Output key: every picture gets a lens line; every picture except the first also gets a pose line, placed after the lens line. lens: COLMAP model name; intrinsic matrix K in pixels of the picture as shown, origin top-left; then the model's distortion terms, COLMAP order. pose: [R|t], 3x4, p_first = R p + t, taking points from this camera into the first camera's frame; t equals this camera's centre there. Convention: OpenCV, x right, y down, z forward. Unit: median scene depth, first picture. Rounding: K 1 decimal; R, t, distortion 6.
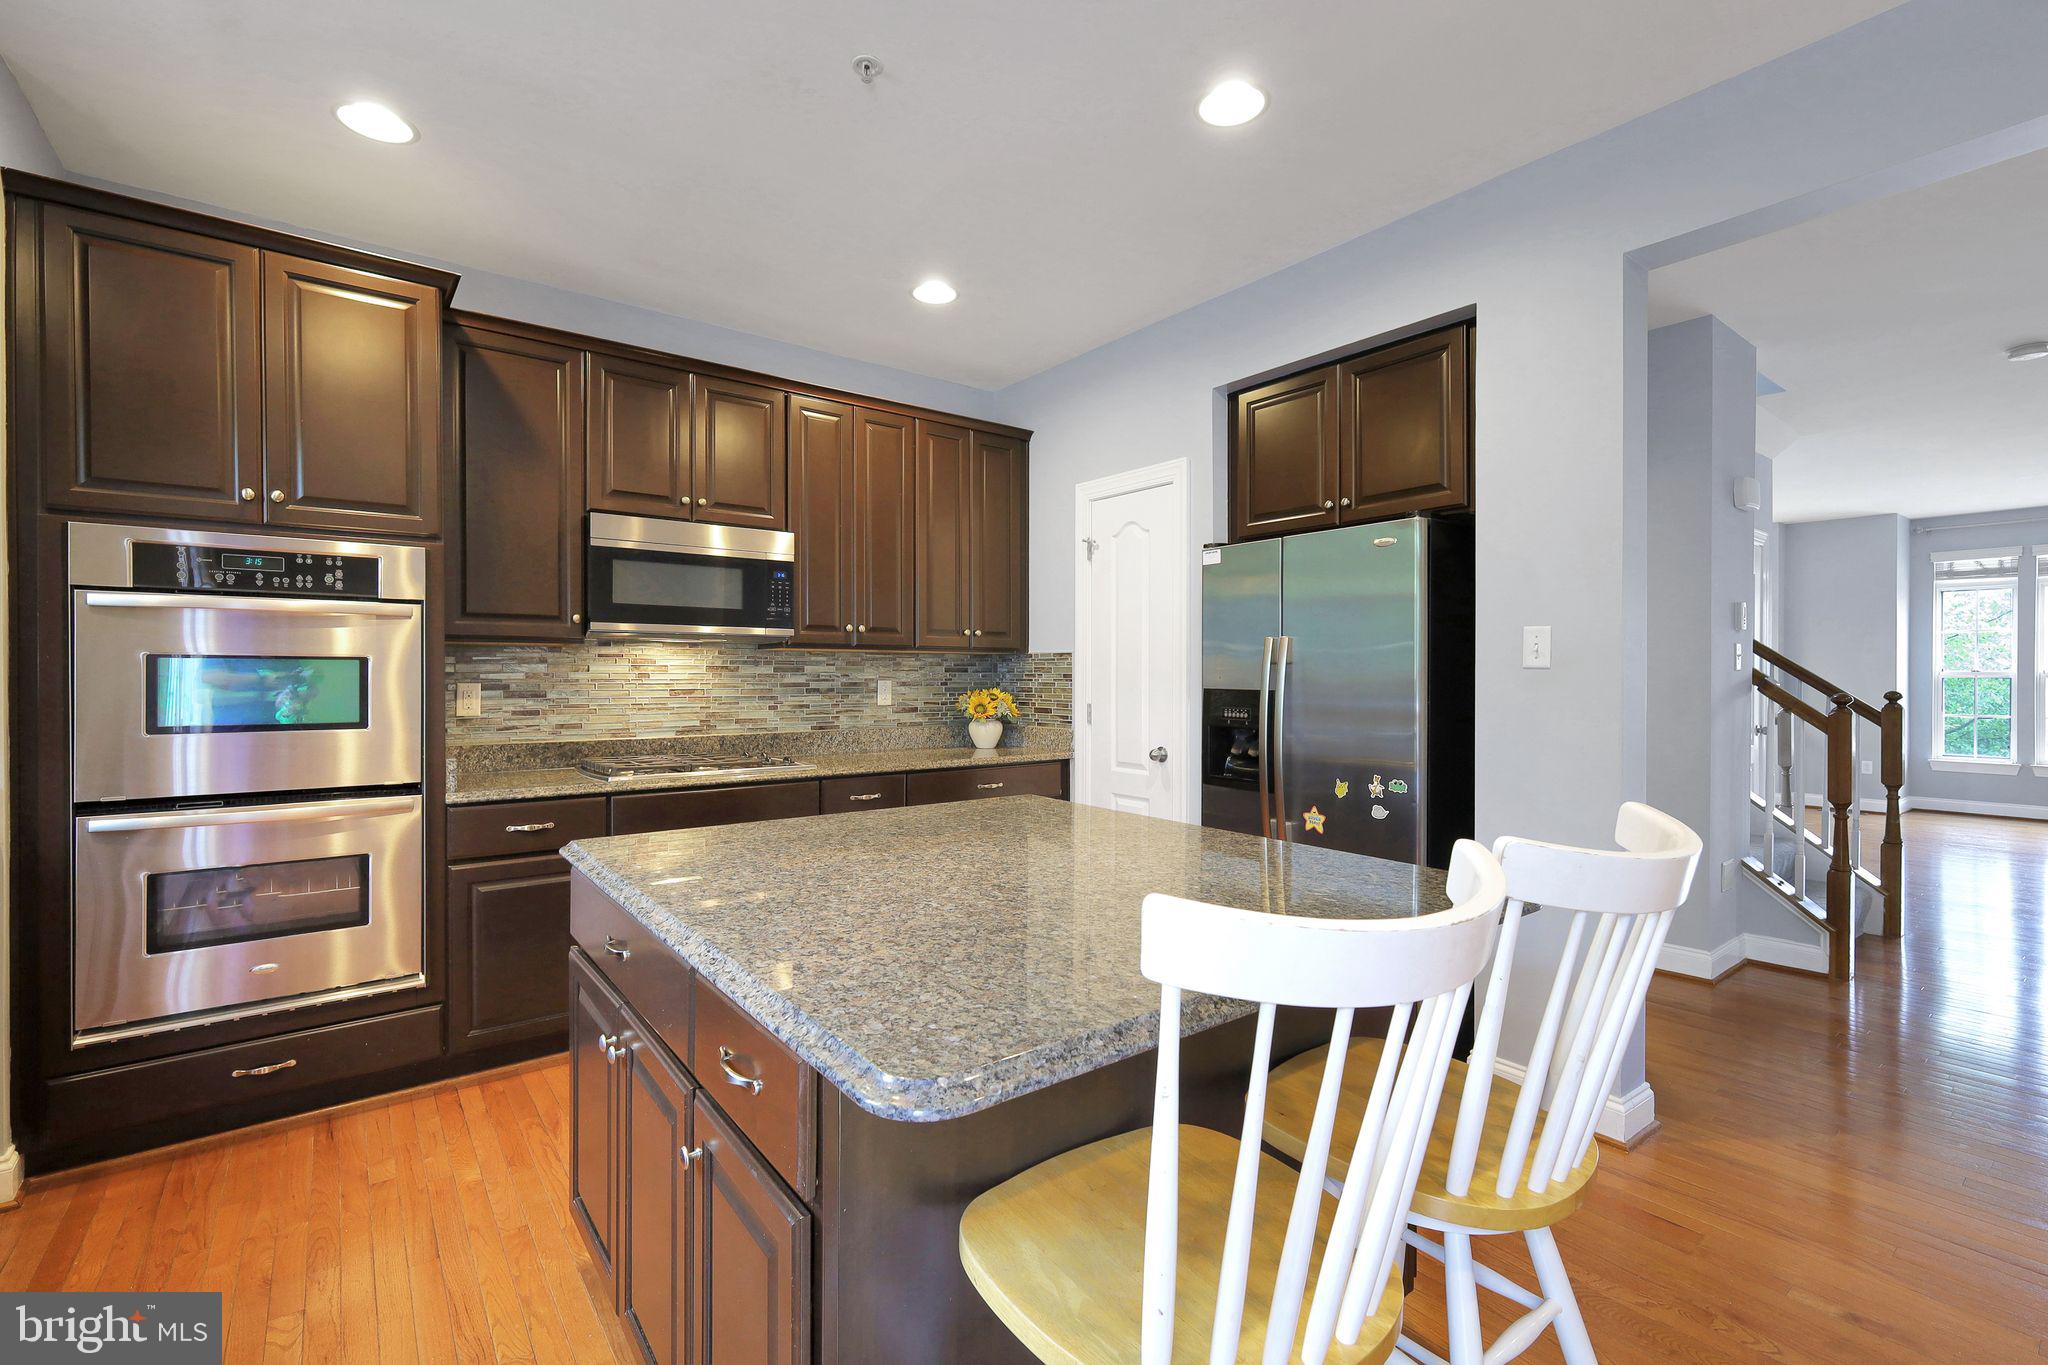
lens RADIAL K [[907.2, 0, 1018.0], [0, 907.2, 679.8], [0, 0, 1]] dist [0.003881, 0.000149]
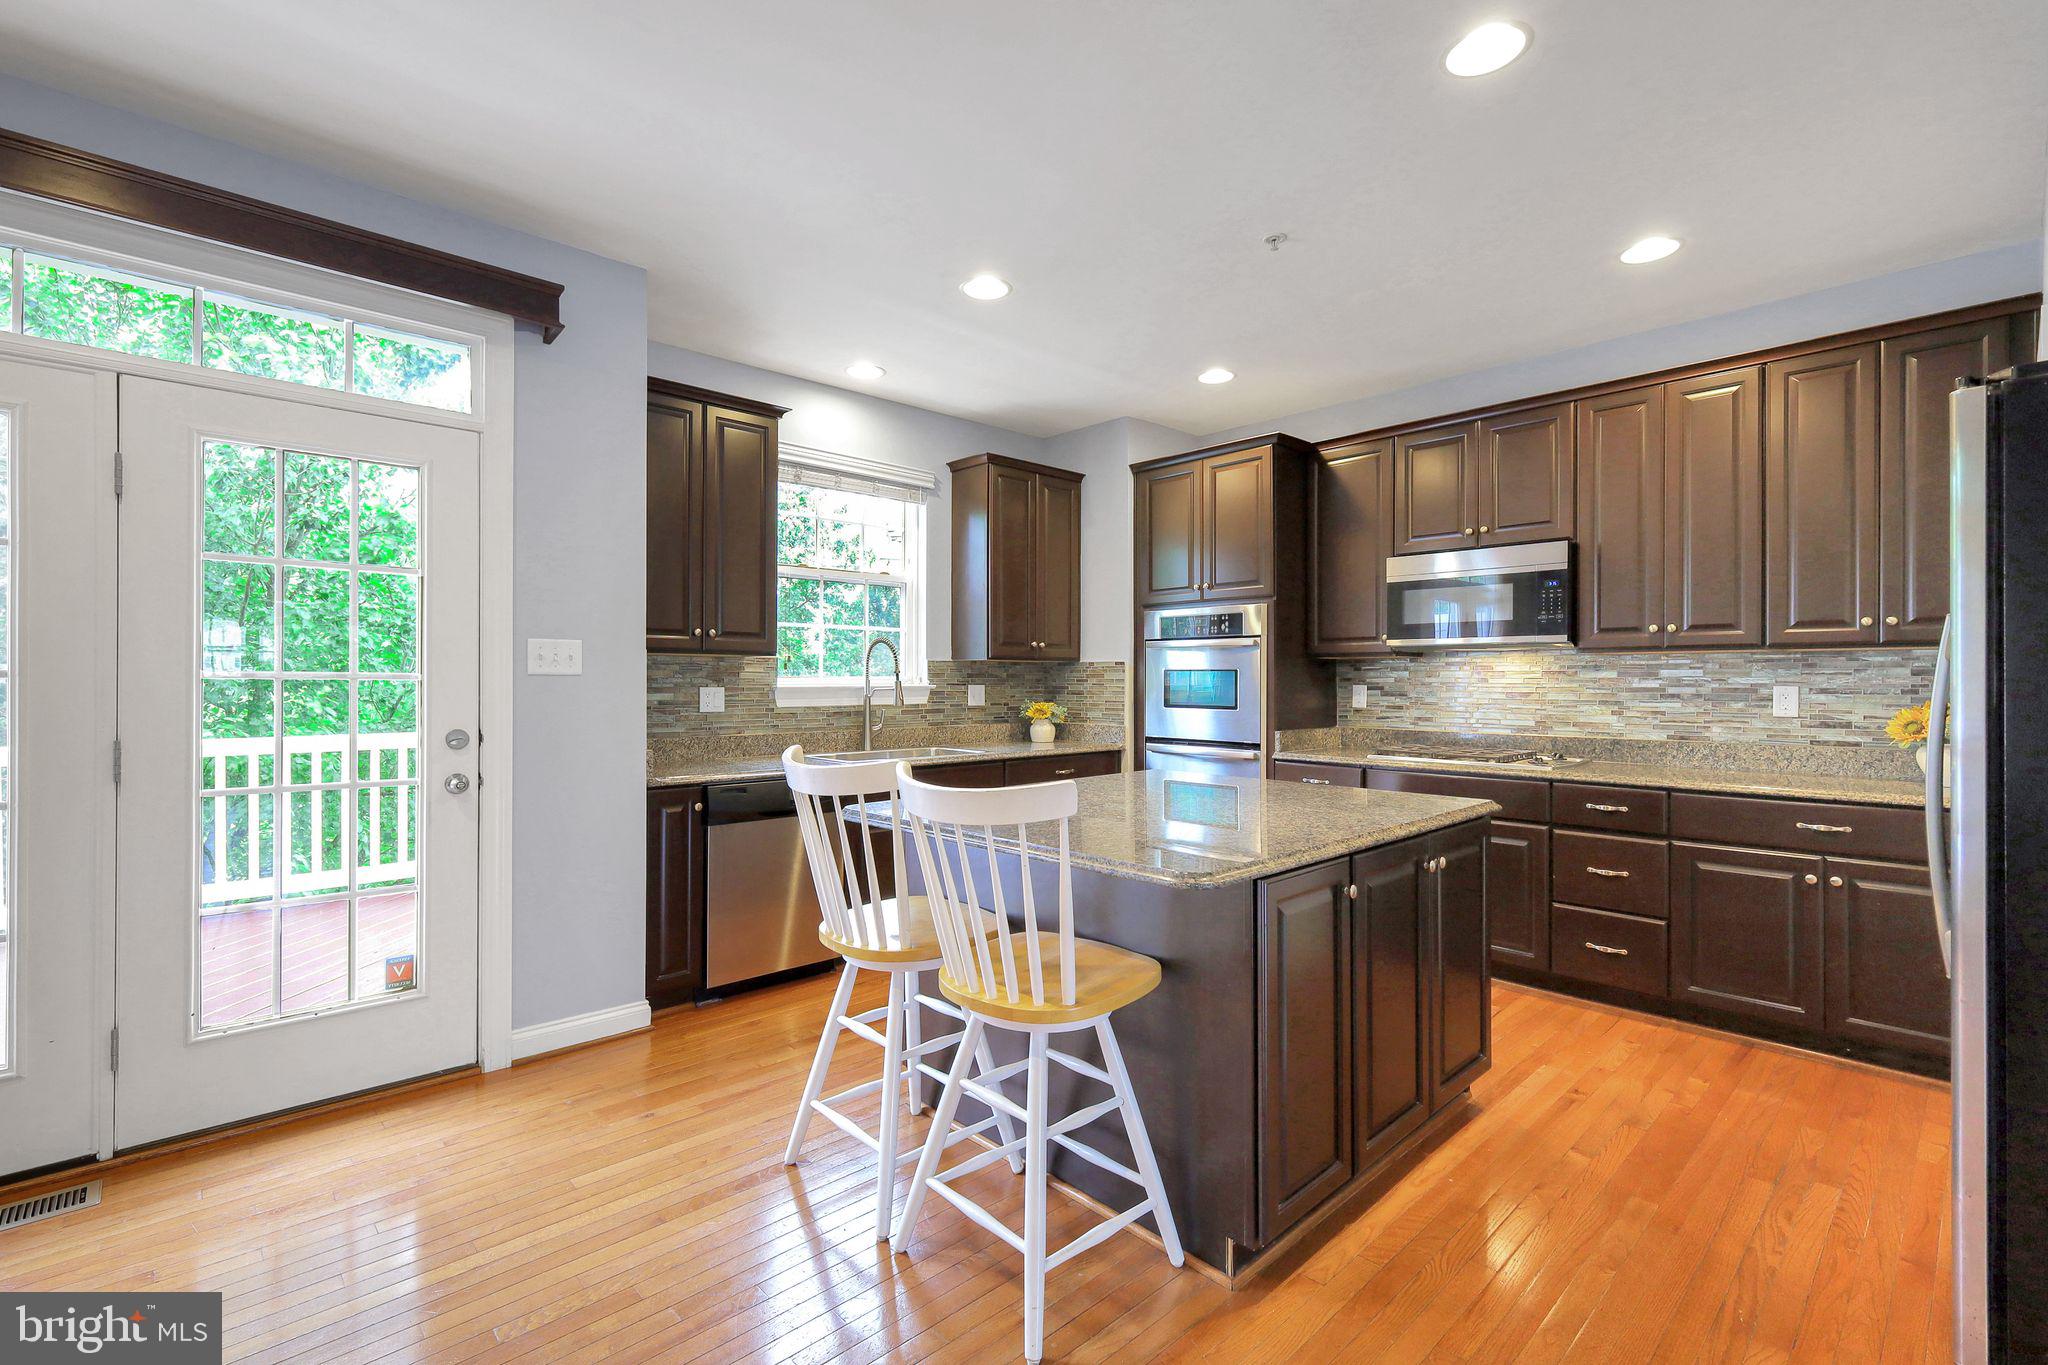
lens RADIAL K [[907.2, 0, 1018.4], [0, 907.2, 679.7], [0, 0, 1]] dist [0.003881, 0.000149]
pose [[0.096788, 0.000427, -0.995305, 0.852256], [-0.004699, 0.999989, -0.000028, -0.002687], [0.995294, 0.004680, 0.096789, 0.345253]]
